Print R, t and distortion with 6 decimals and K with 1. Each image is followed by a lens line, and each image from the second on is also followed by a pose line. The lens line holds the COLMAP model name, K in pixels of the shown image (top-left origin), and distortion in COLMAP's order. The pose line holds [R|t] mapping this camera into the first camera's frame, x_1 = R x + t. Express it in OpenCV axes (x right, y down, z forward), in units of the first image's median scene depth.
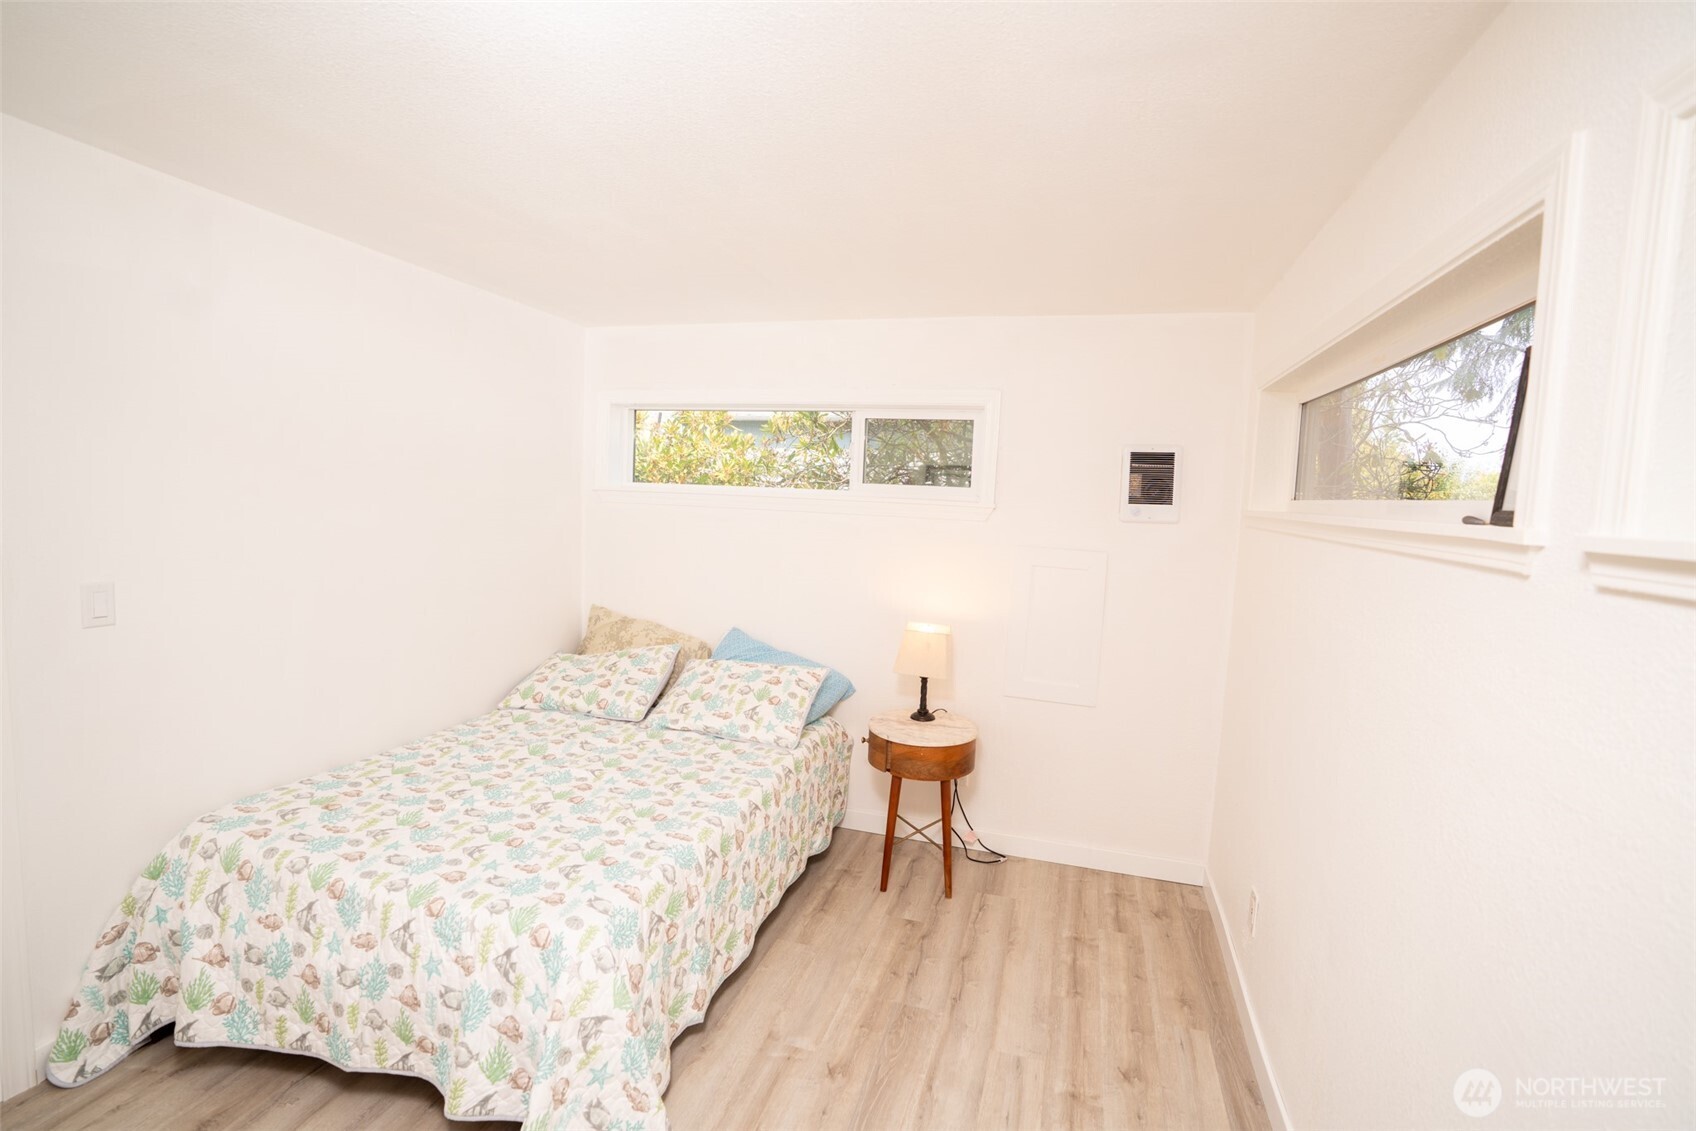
lens RADIAL K [[777.7, 0, 848.0], [0, 777.7, 565.5], [0, 0, 1]] dist [-0.072412, 0.026712]
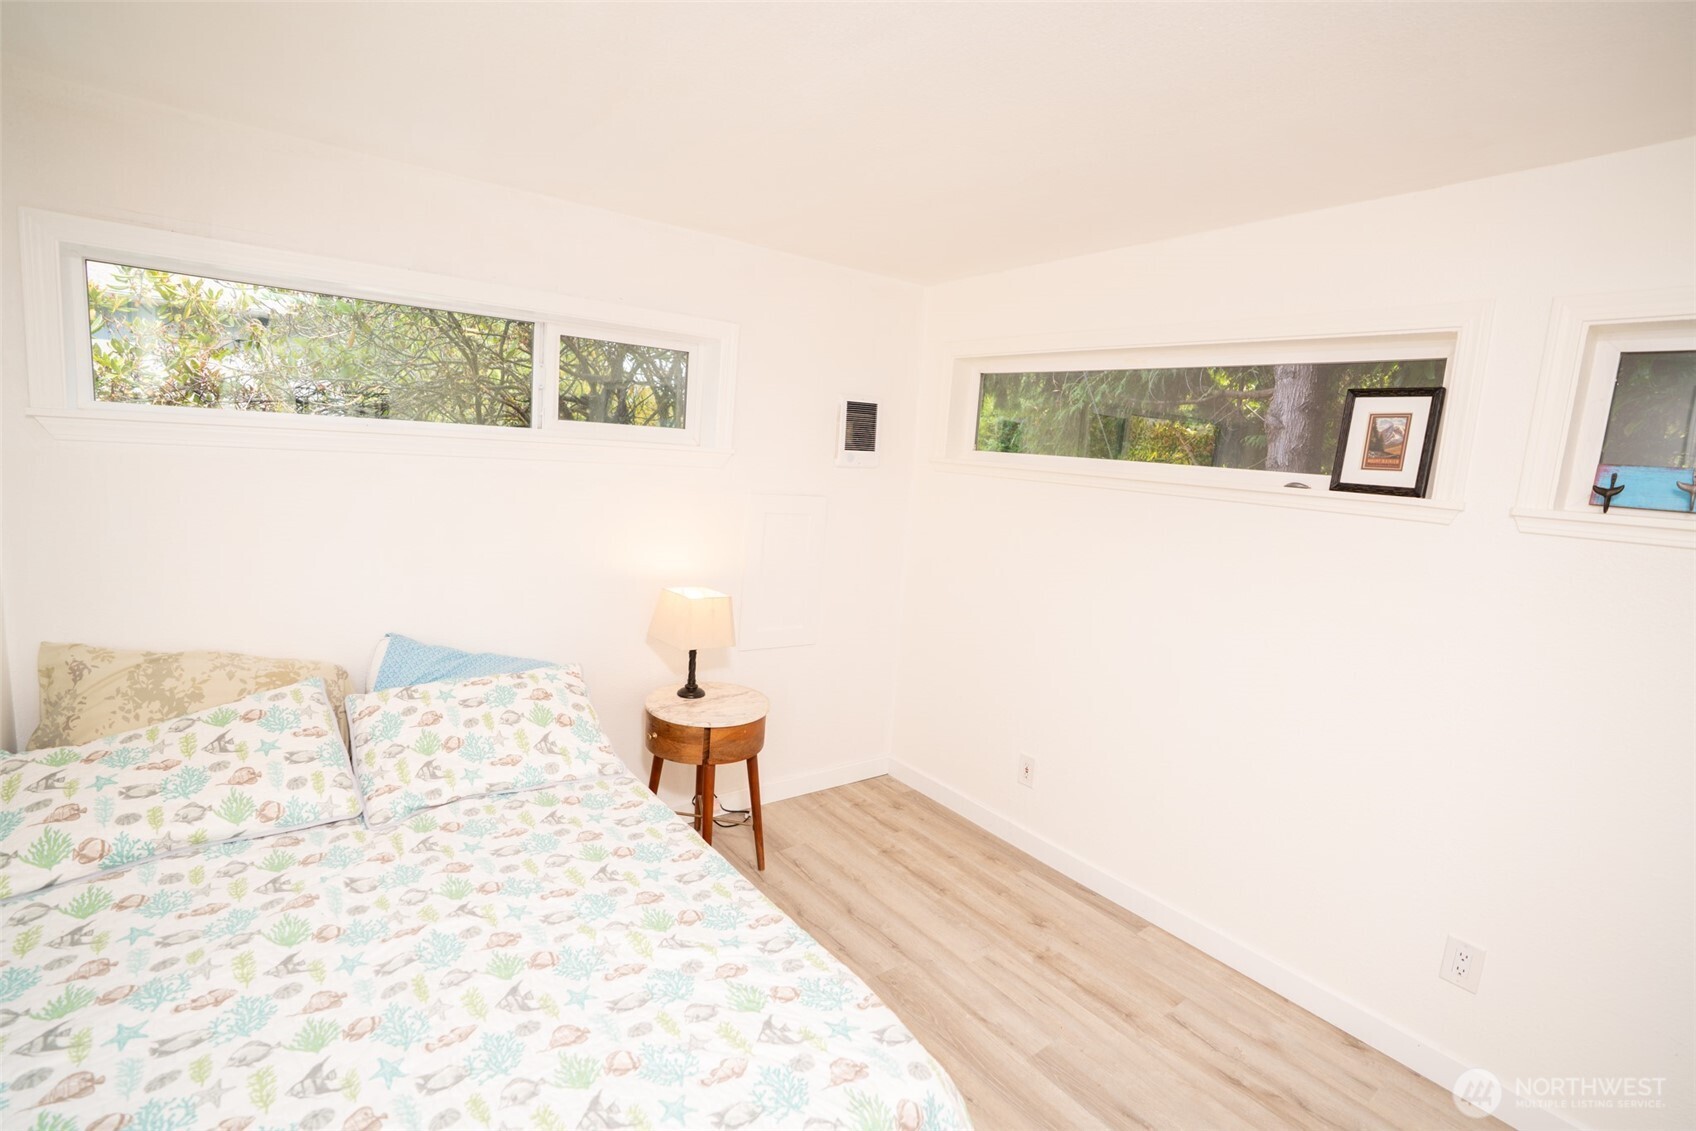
lens RADIAL K [[781.1, 0, 815.8], [0, 781.1, 564.1], [0, 0, 1]] dist [-0.076614, 0.034895]
pose [[0.588715, -0.118136, 0.799662, -0.540511], [0.032941, 0.991947, 0.122292, -0.057173], [-0.807670, -0.045654, 0.587865, 0.391660]]
